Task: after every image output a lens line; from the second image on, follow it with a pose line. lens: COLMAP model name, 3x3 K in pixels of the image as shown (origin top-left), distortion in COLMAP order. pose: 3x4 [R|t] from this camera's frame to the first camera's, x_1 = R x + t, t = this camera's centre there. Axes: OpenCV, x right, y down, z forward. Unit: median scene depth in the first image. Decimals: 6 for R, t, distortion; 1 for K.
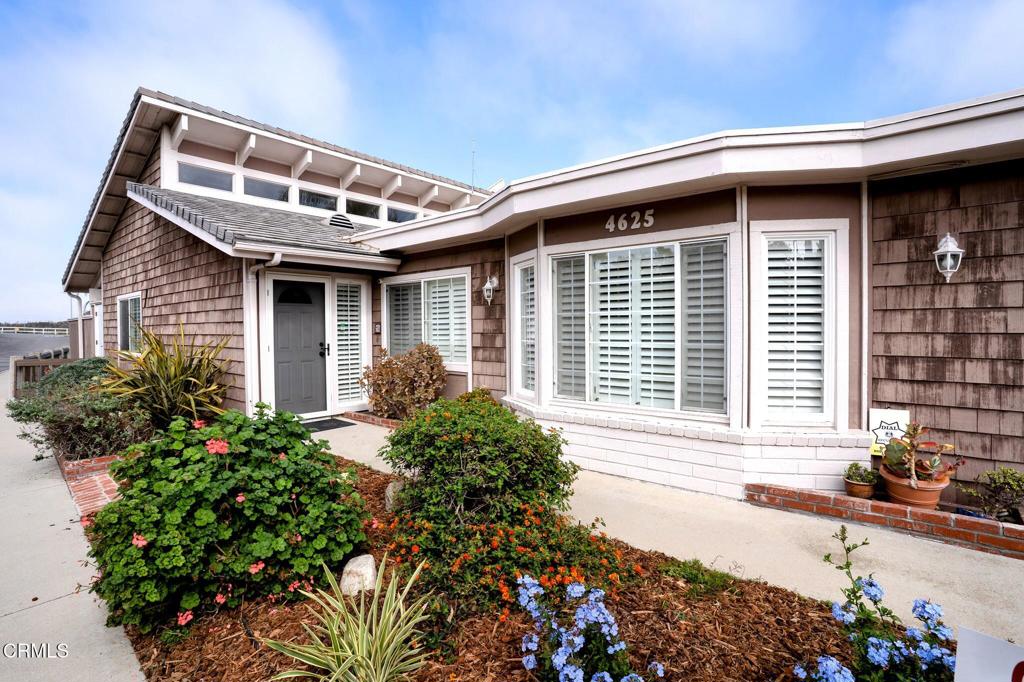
lens RADIAL K [[508.7, 0, 512.0], [0, 508.7, 341.0], [0, 0, 1]] dist [-0.071444, 0.029481]
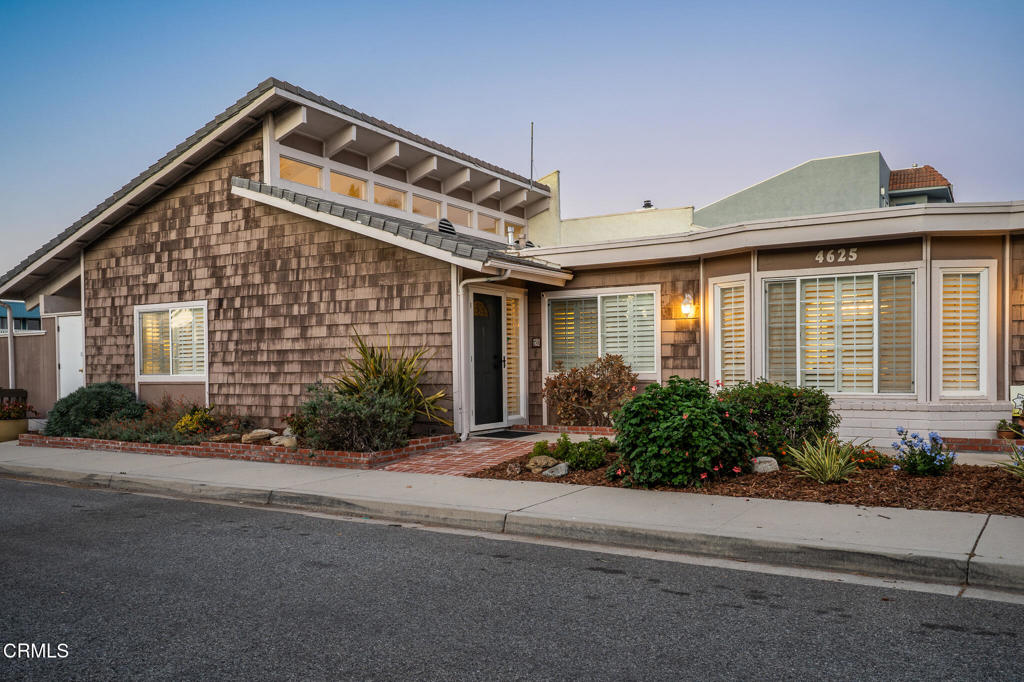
lens RADIAL K [[831.3, 0, 515.0], [0, 831.3, 382.6], [0, 0, 1]] dist [-0.009753, 0.042780]
pose [[0.987077, -0.004536, 0.160185, -0.872083], [0.005563, 0.999967, -0.005962, 0.098593], [-0.160153, 0.006776, 0.987069, -0.941251]]
